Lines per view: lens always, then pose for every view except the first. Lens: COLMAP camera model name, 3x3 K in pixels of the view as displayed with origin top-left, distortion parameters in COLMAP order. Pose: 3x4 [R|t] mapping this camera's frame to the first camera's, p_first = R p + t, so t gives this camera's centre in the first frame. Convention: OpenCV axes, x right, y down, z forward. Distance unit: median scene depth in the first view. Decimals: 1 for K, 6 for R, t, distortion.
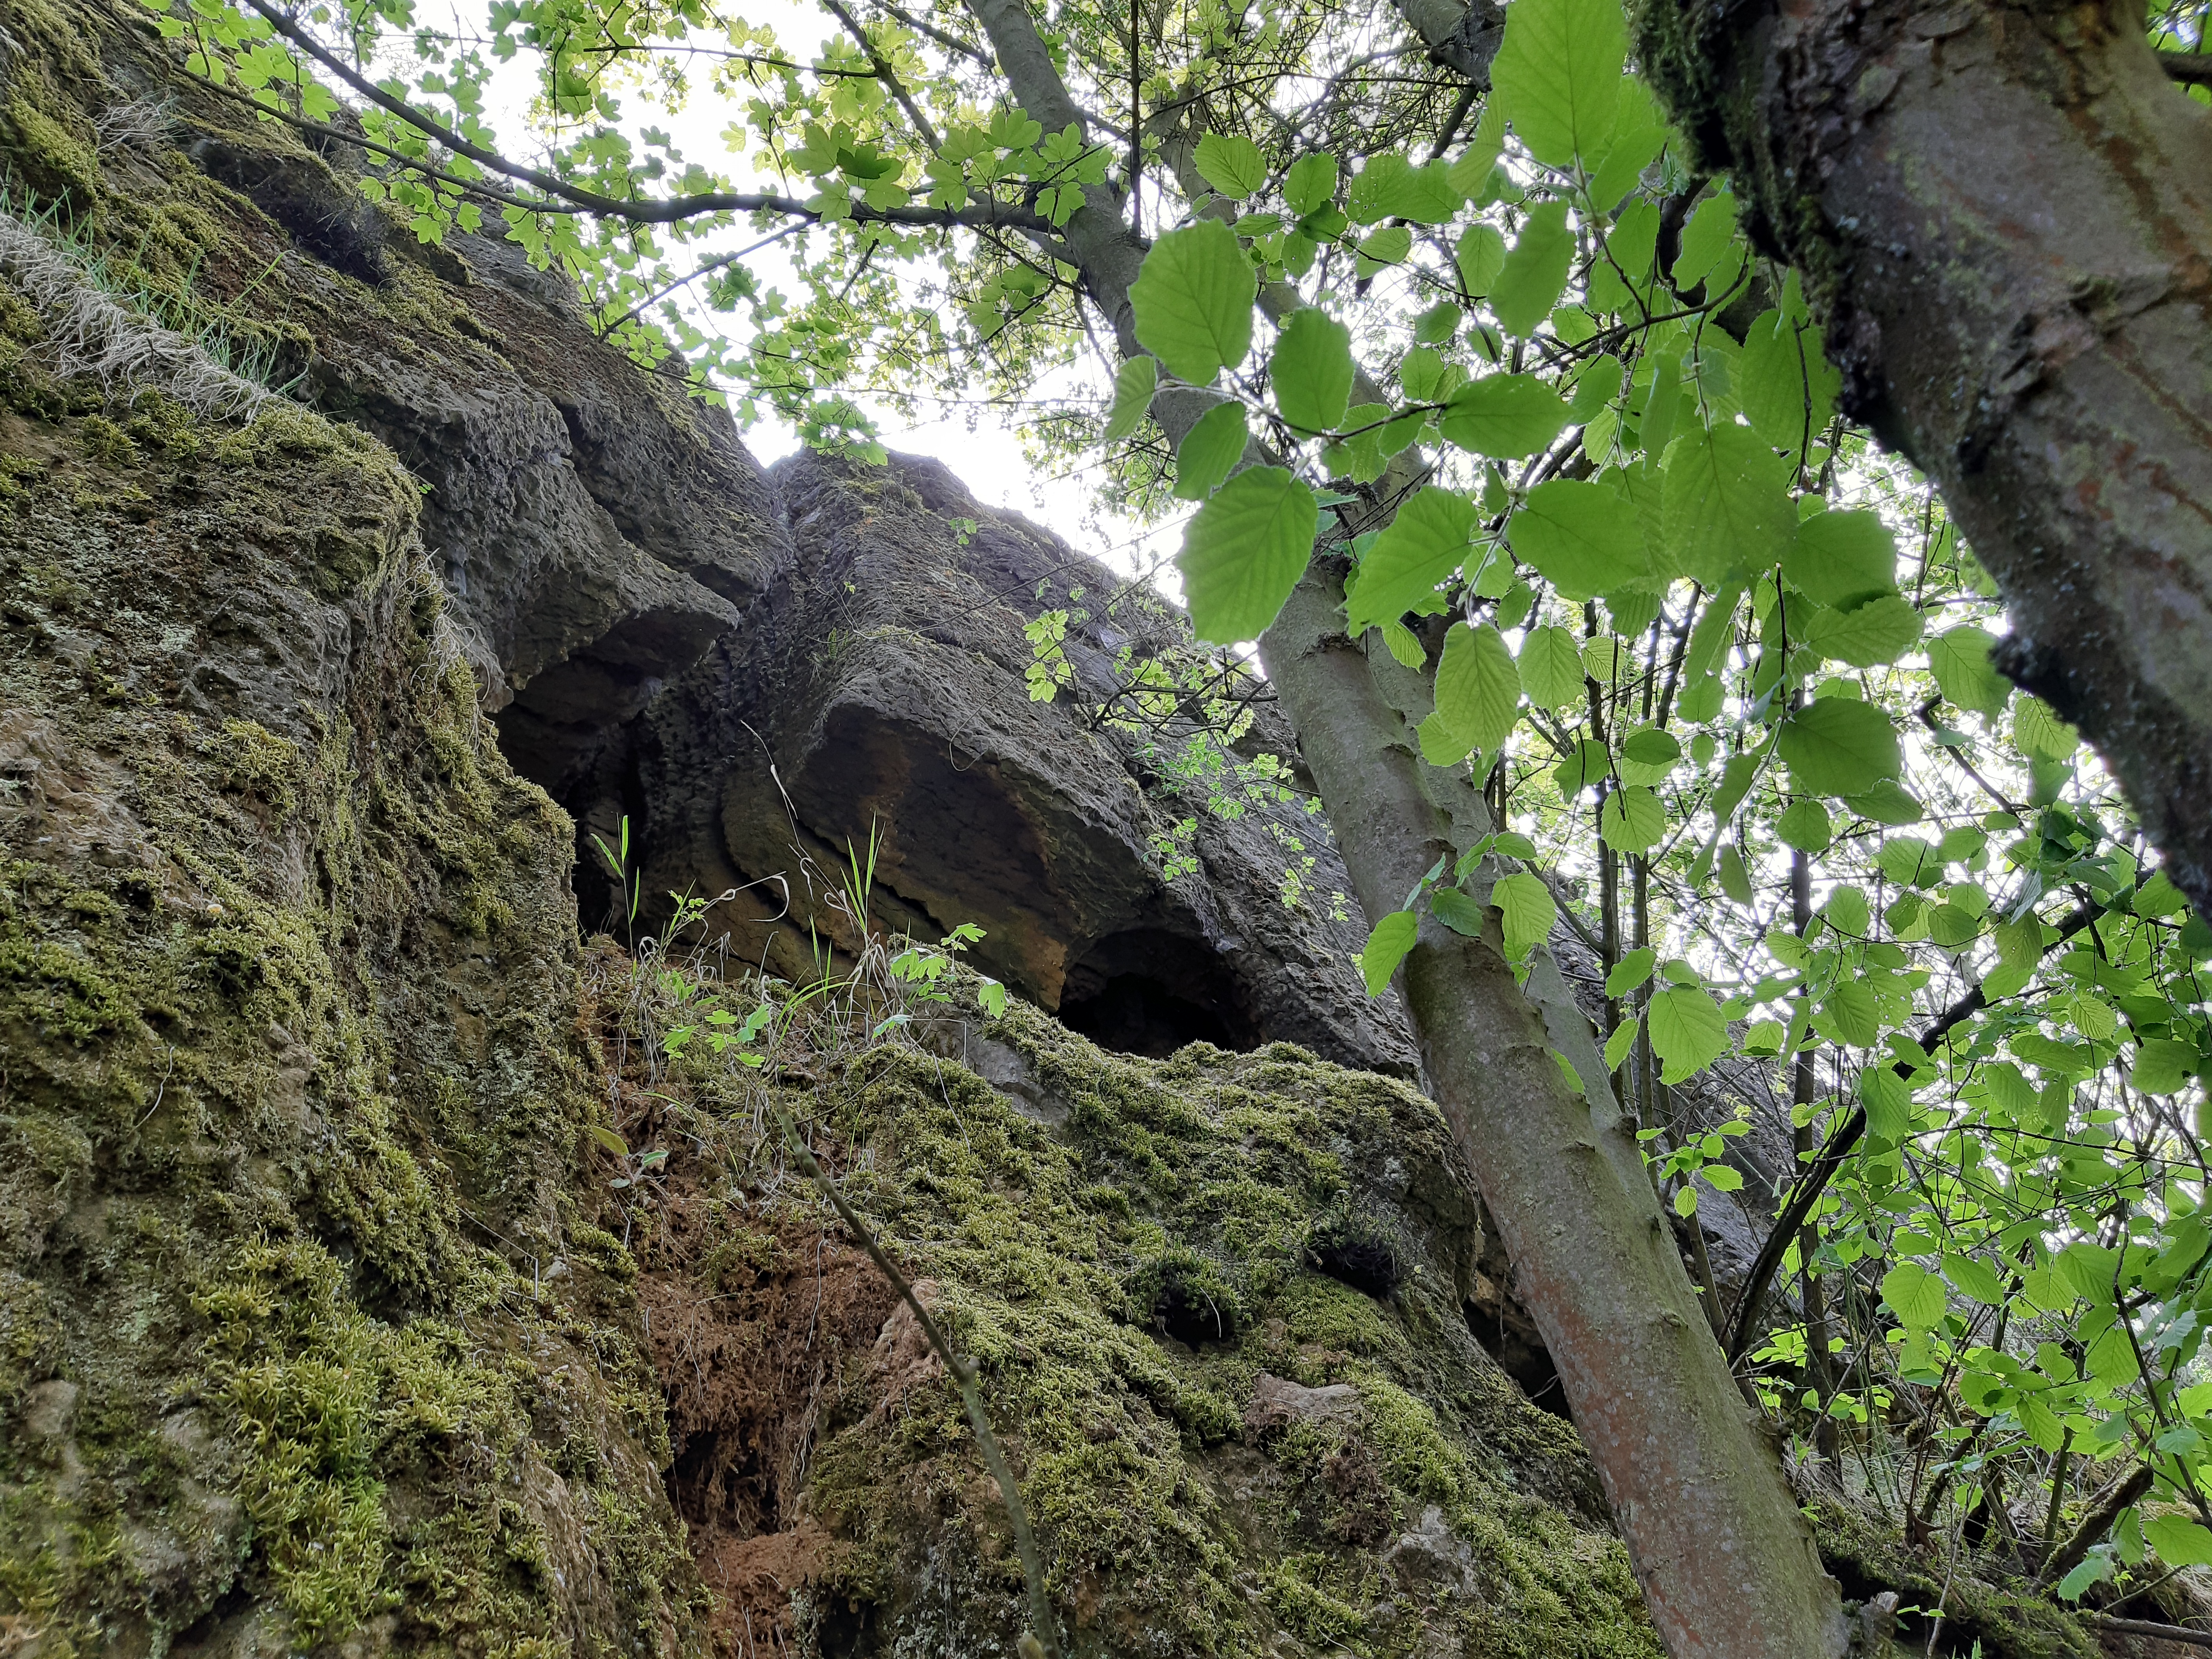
lens RADIAL K [[1734.1, 0, 1106.0], [0, 1734.1, 829.5], [0, 0, 1]] dist [0.038311, -0.080716]
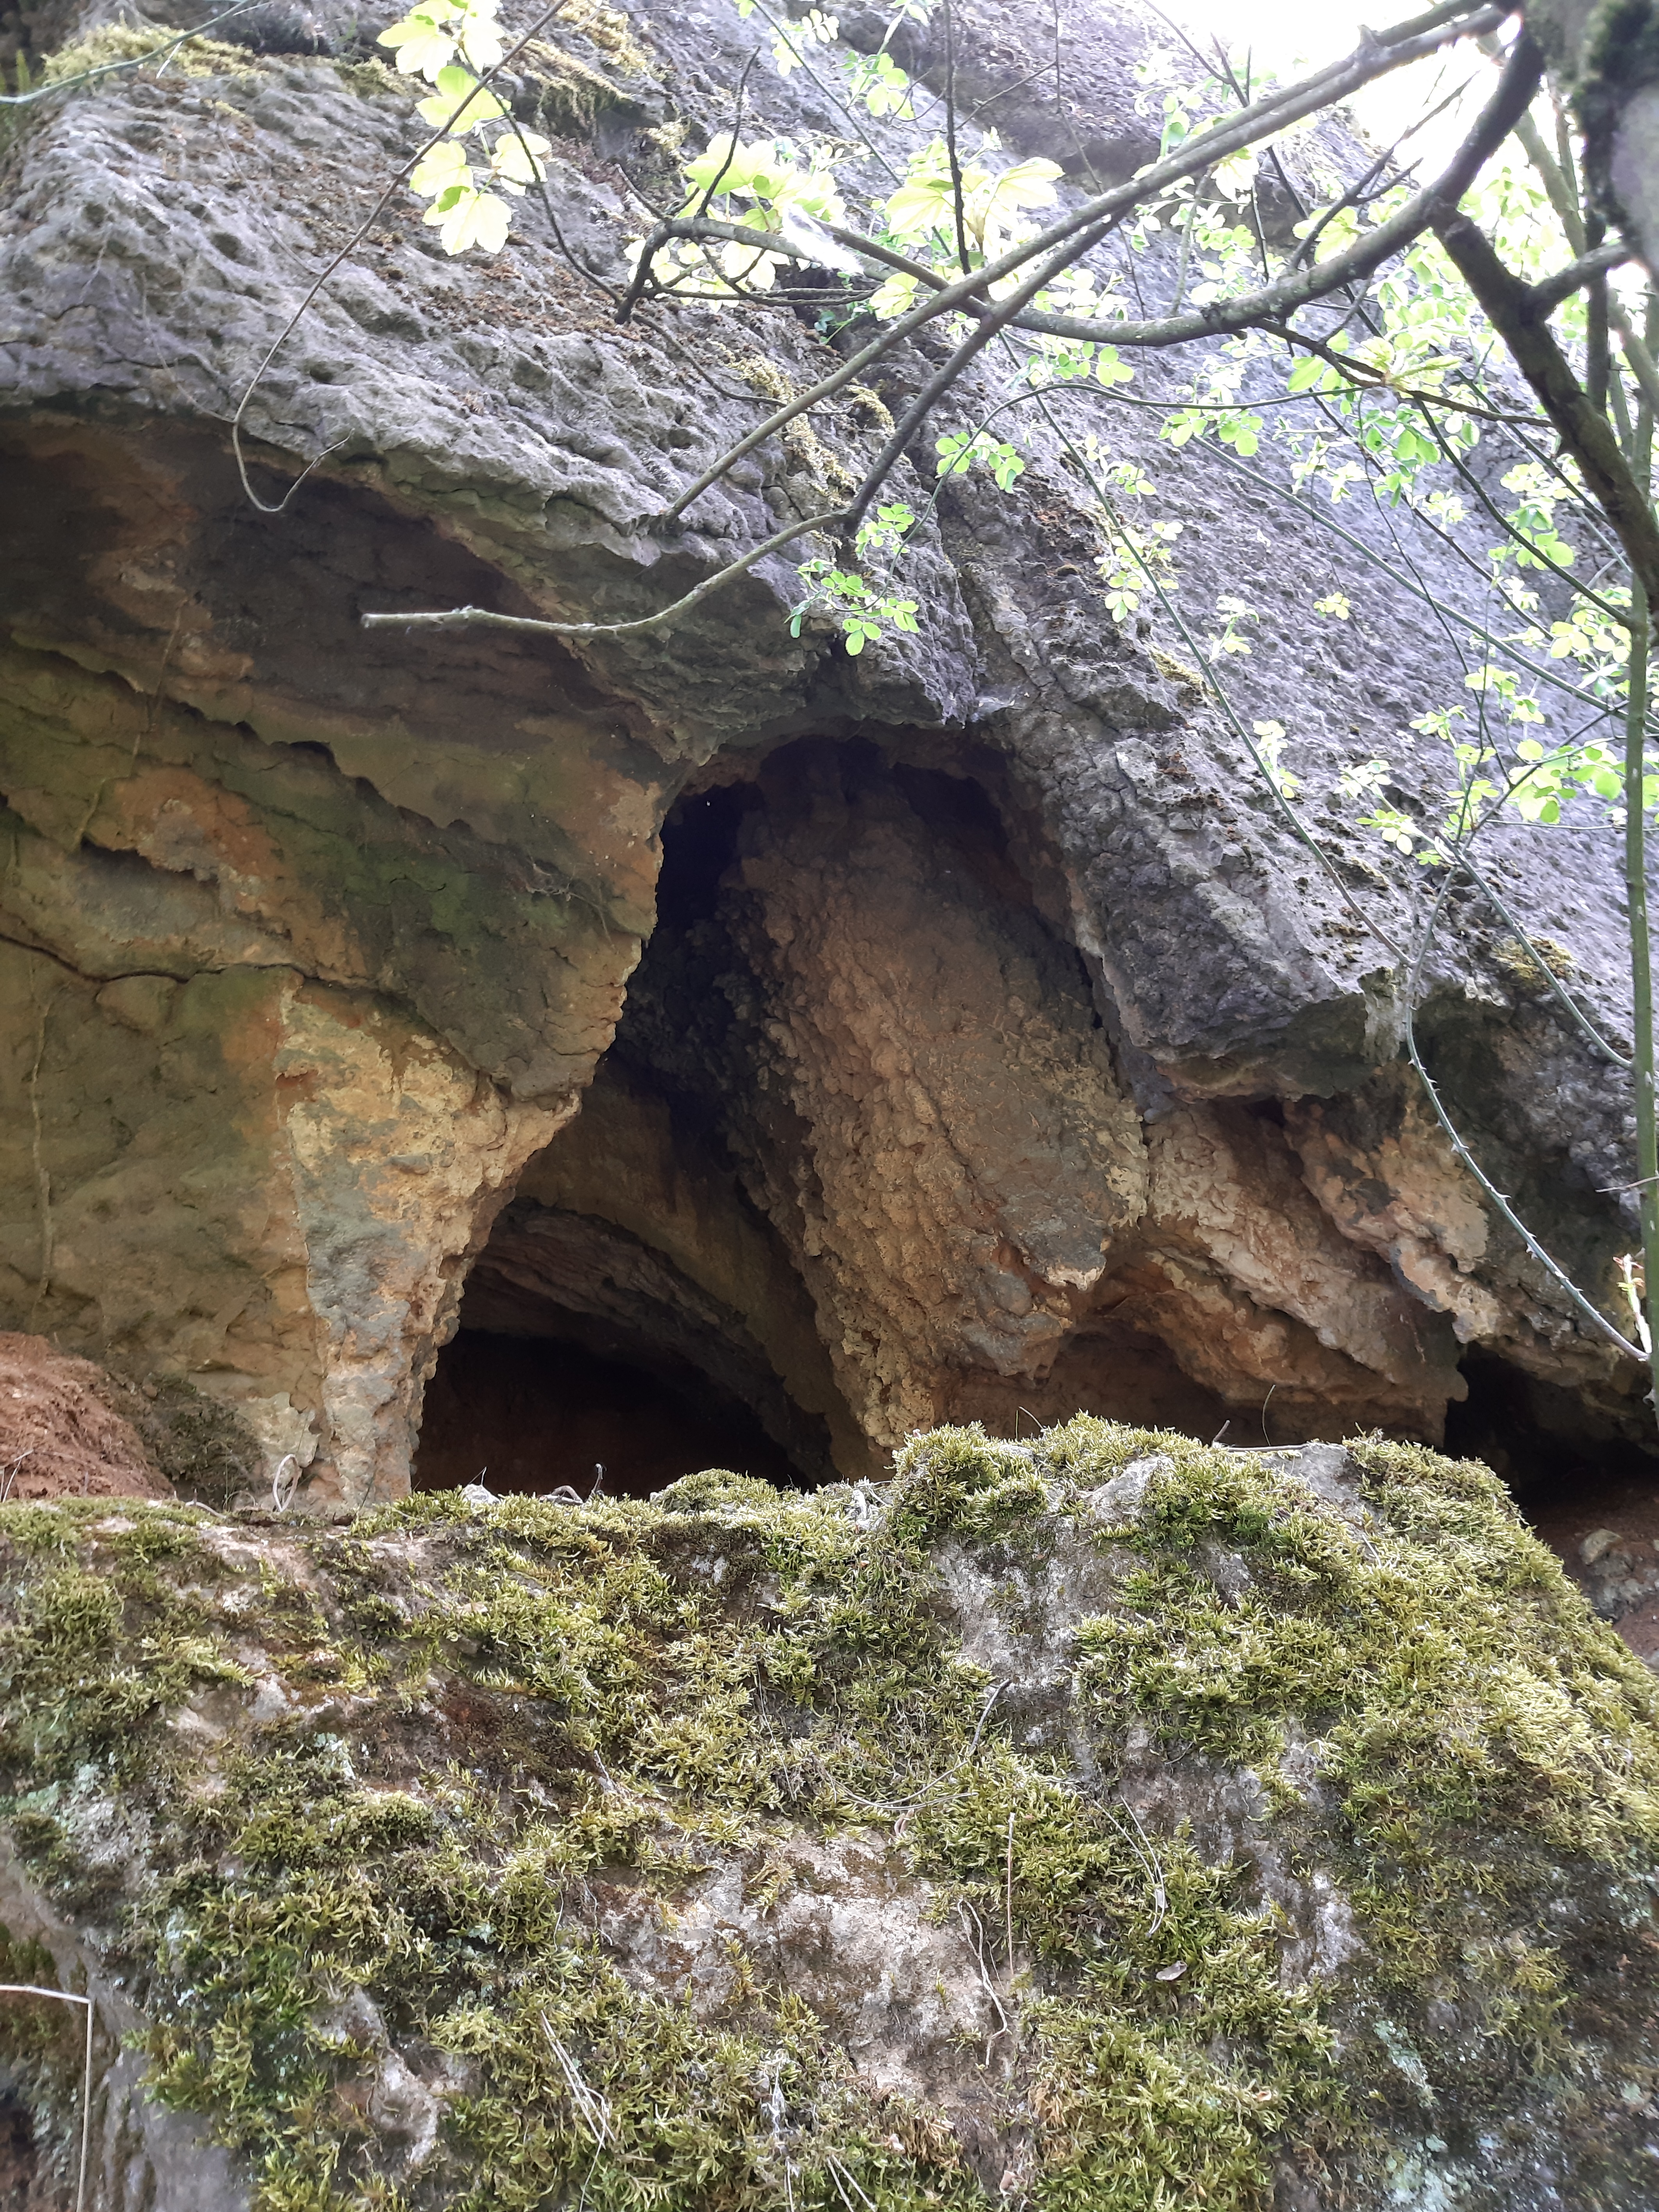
lens RADIAL K [[1734.1, 0, 829.5], [0, 1734.1, 1106.0], [0, 0, 1]] dist [0.038311, -0.080716]
pose [[0.995109, -0.080376, -0.057432, 0.044448], [0.098451, 0.854750, 0.509618, -0.095084], [0.008129, -0.512779, 0.858482, 0.541266]]
